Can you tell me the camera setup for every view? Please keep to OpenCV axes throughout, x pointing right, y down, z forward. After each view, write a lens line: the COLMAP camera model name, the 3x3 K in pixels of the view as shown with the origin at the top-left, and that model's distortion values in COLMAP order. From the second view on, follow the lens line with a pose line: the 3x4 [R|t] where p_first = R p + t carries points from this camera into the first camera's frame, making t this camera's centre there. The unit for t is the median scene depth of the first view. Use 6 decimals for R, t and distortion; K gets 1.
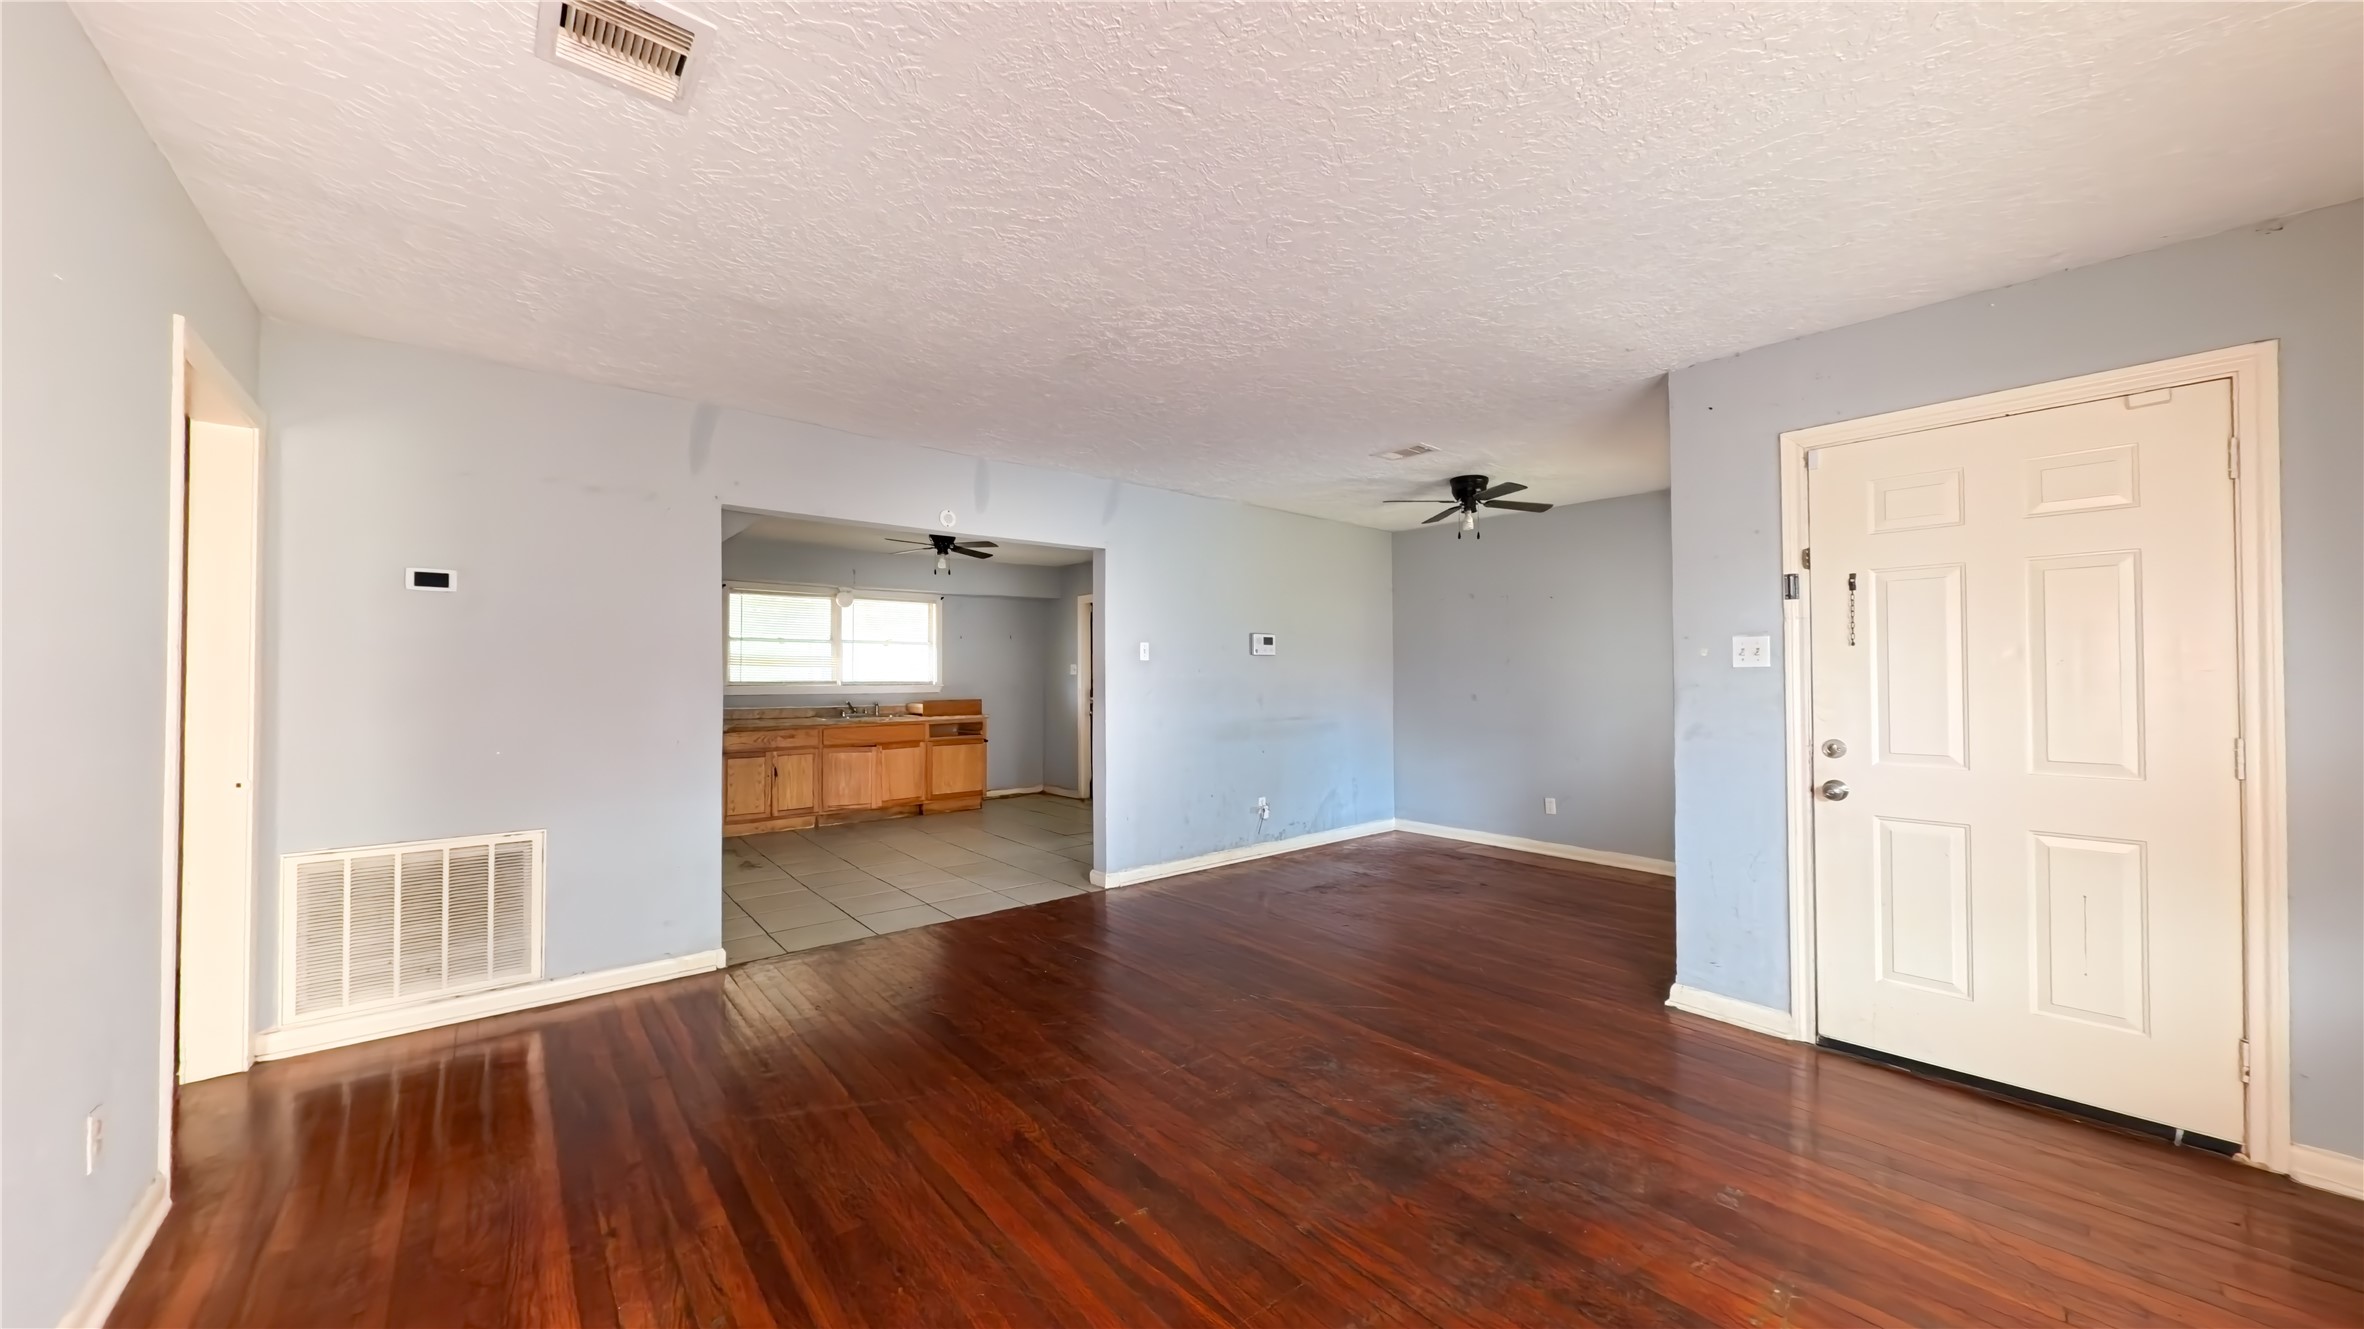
lens RADIAL K [[825.3, 0, 1181.3], [0, 825.3, 665.2], [0, 0, 1]] dist [-0.002131, 0.000007]
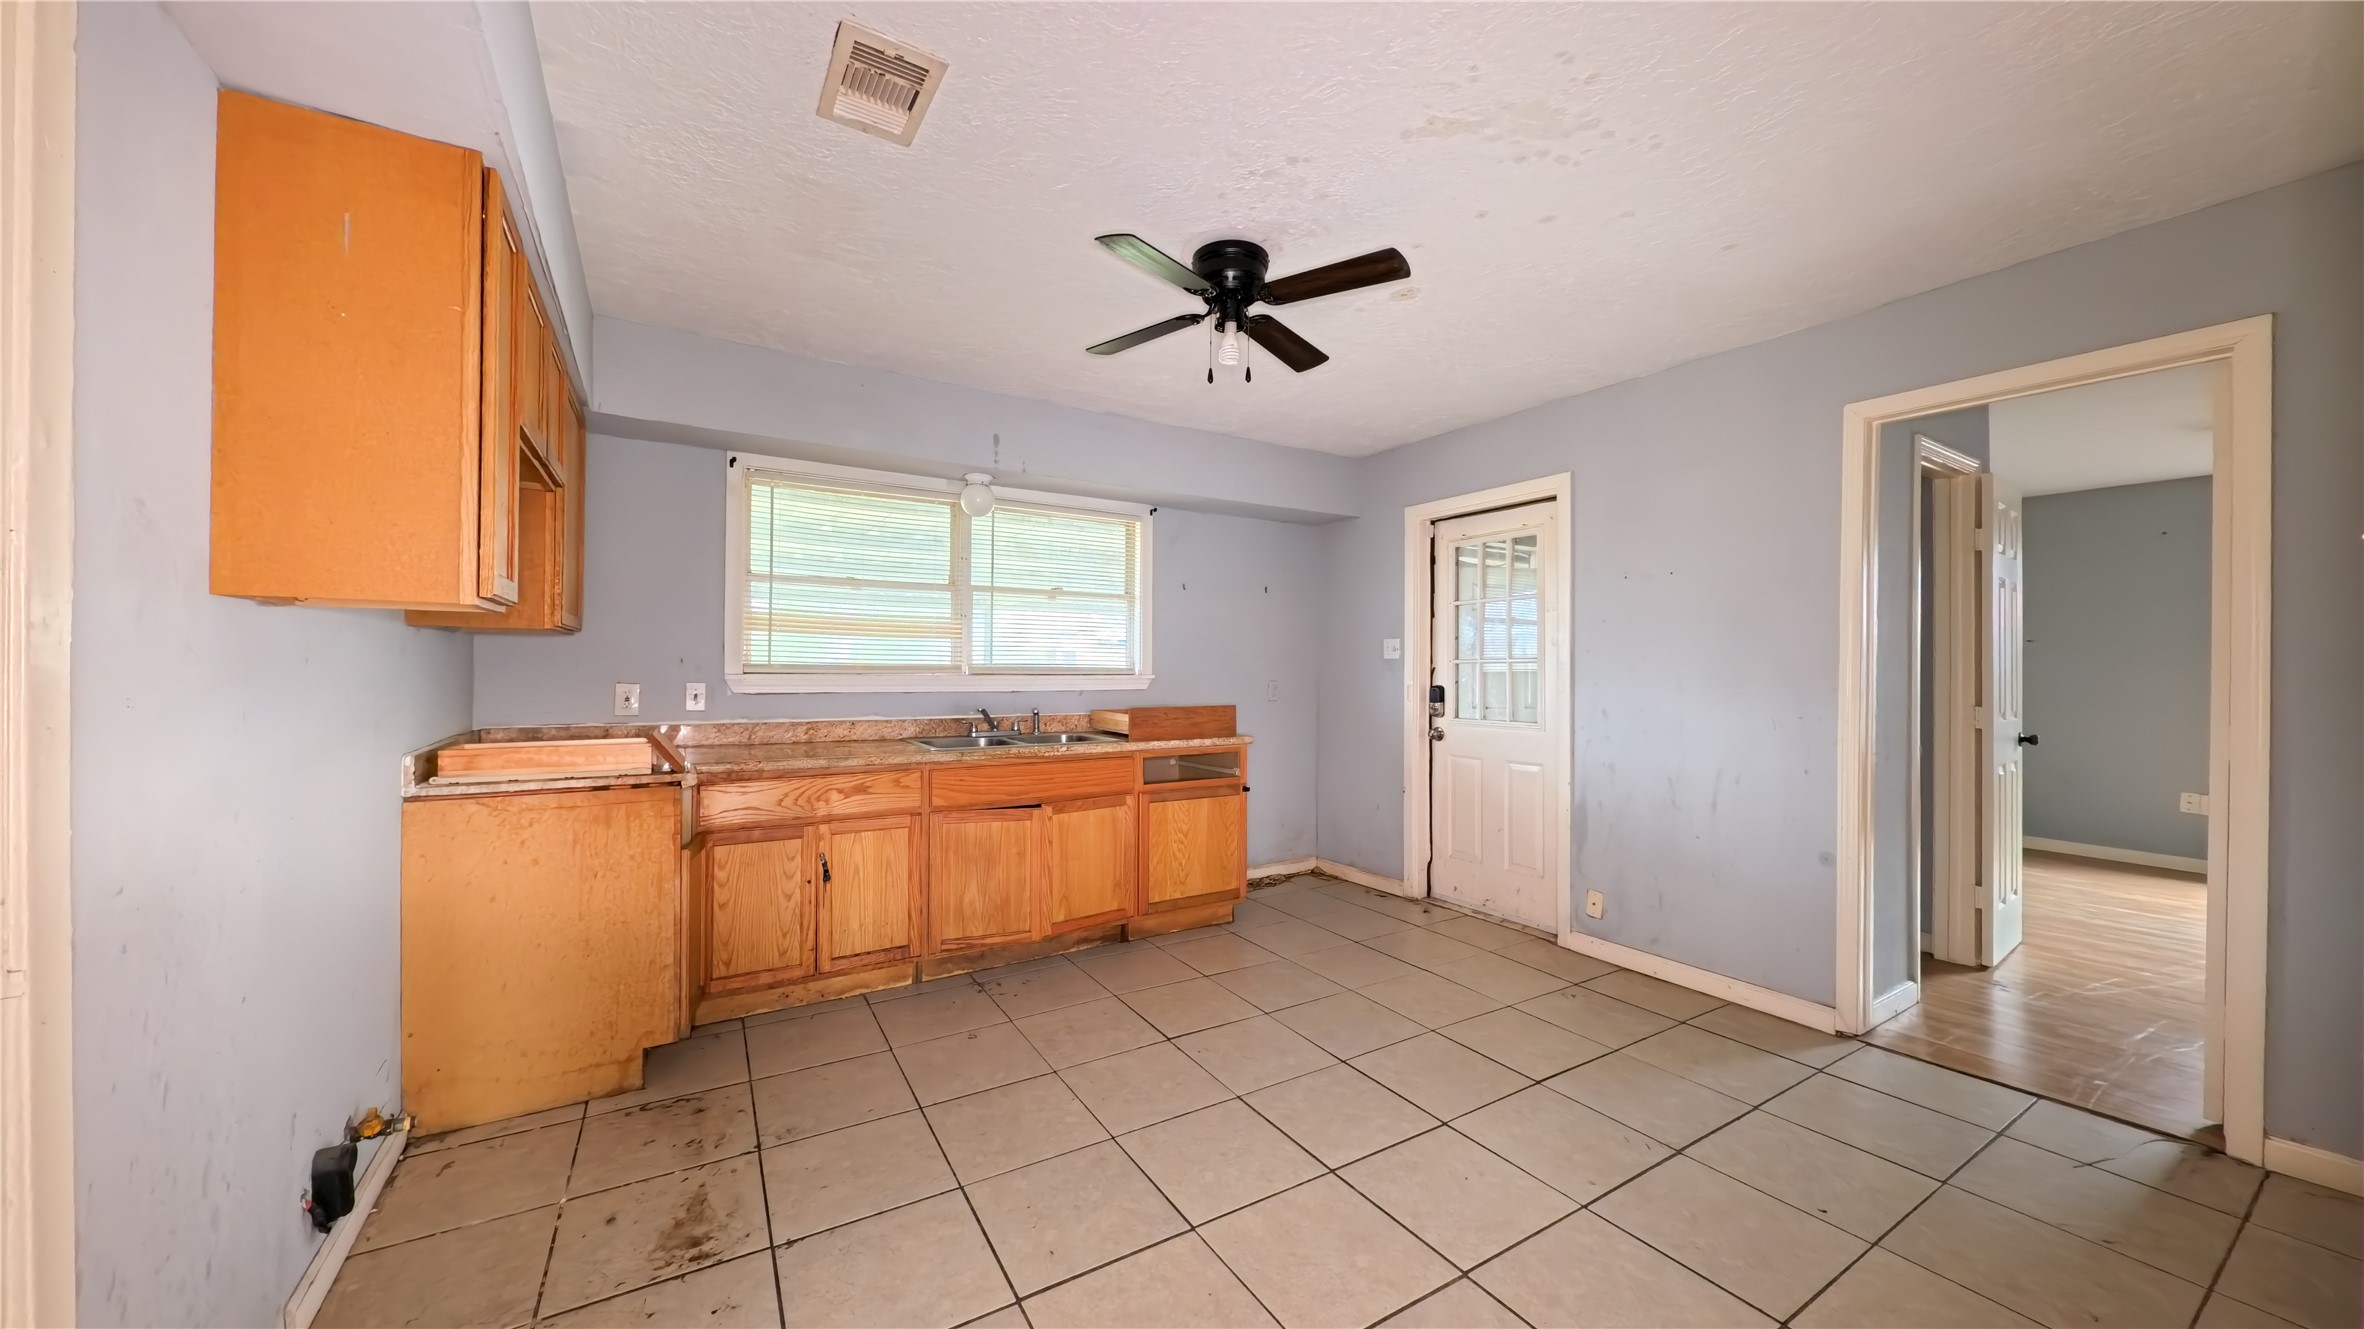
lens RADIAL K [[825.3, 0, 1179.8], [0, 825.3, 664.8], [0, 0, 1]] dist [-0.002131, 0.000007]
pose [[0.990026, 0.008911, -0.140605, -0.216380], [-0.007399, 0.999909, 0.011273, 0.011719], [0.140693, -0.010120, 0.990002, 0.524160]]
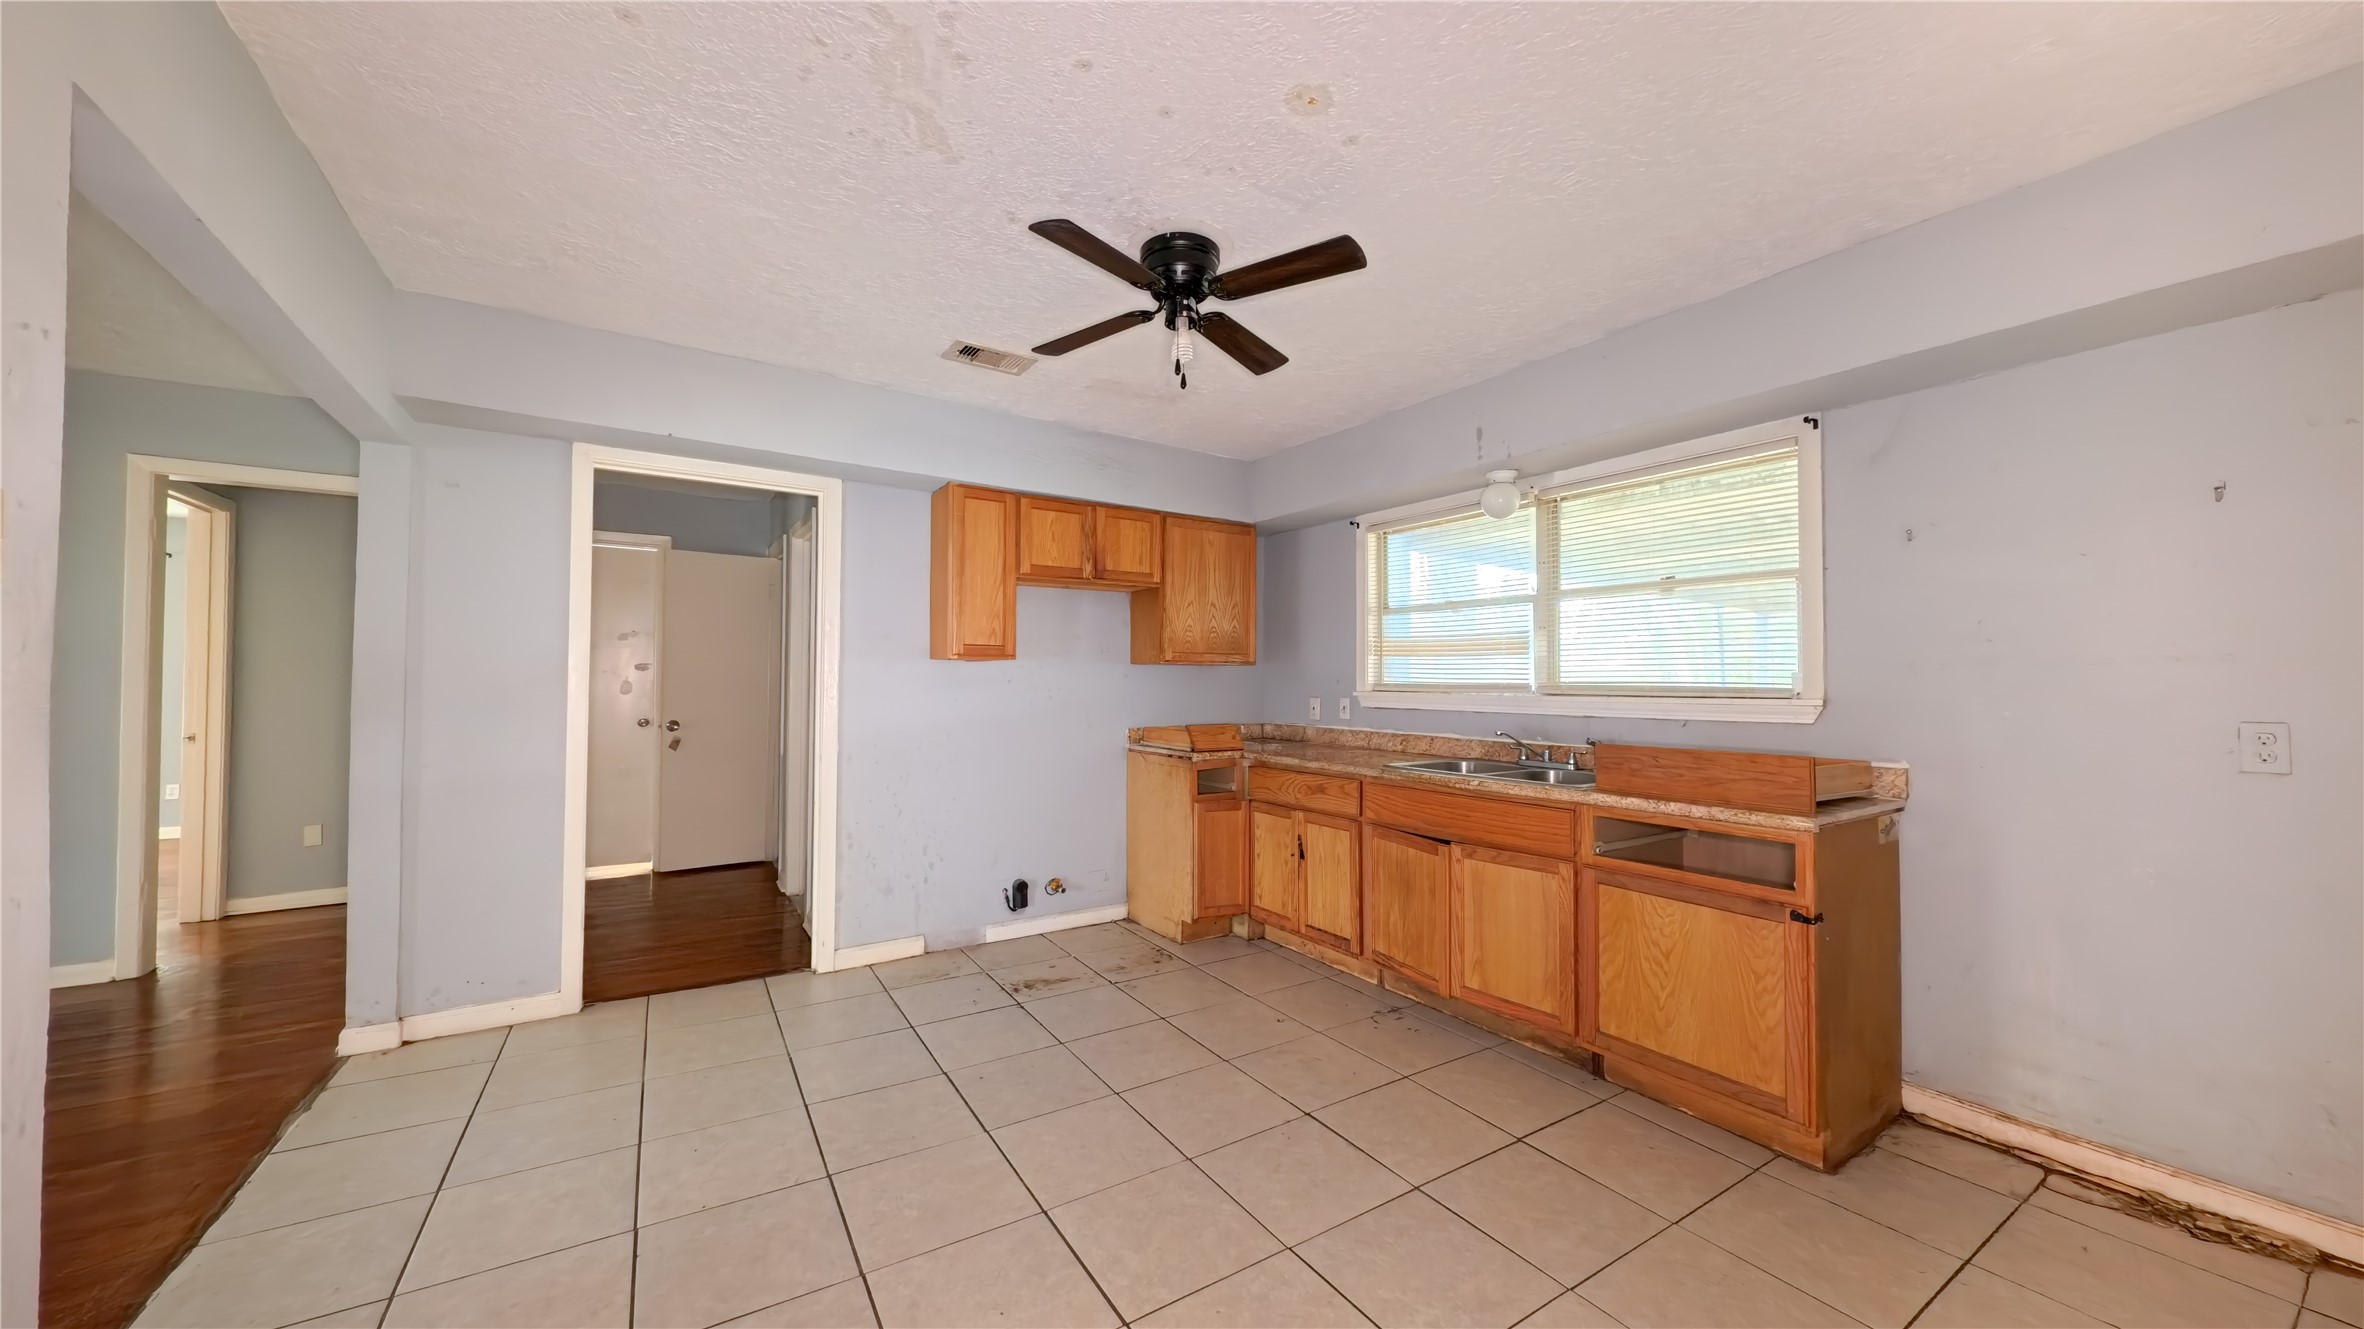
lens RADIAL K [[825.3, 0, 1179.4], [0, 825.3, 663.3], [0, 0, 1]] dist [-0.002131, 0.000007]
pose [[-0.129500, -0.022647, -0.991321, 0.050465], [0.006559, 0.999698, -0.023695, 0.016717], [0.991558, -0.009570, -0.129312, 0.876022]]
